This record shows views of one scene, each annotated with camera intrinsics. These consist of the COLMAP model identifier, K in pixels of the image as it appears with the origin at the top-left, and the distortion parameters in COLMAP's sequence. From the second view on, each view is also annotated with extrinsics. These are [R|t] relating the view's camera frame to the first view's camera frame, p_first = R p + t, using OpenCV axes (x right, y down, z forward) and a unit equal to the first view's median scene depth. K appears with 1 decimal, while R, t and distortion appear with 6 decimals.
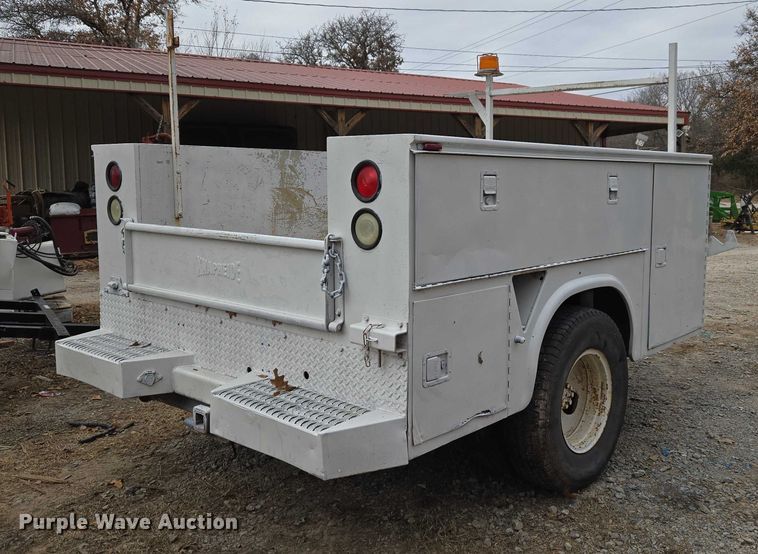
lens RADIAL K [[715.4, 0, 472.8], [0, 715.4, 248.5], [0, 0, 1]] dist [0.091124, -0.087183]
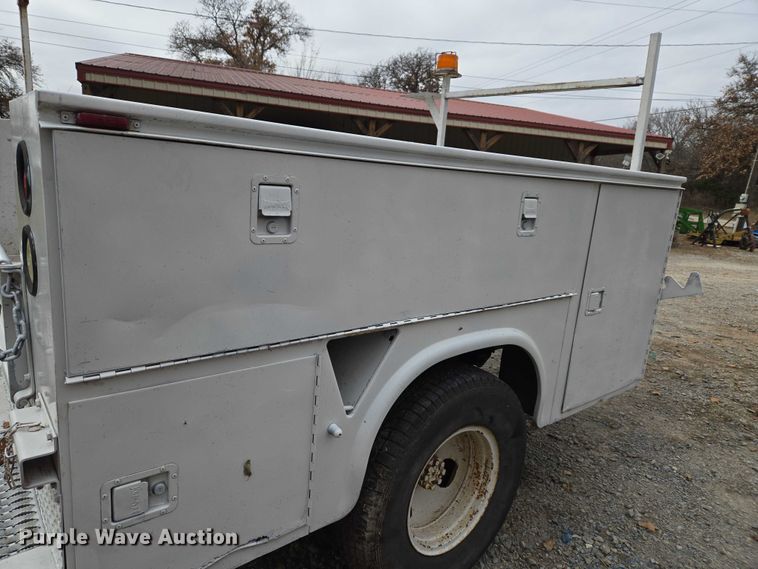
lens RADIAL K [[507.0, 0, 379.0], [0, 507.0, 284.5], [0, 0, 1]] dist [0.062805, -0.051745]
pose [[0.974869, 0.114152, -0.191311, 0.078058], [-0.092728, 0.988740, 0.117448, -0.030741], [0.202564, -0.096757, 0.974477, 0.232751]]
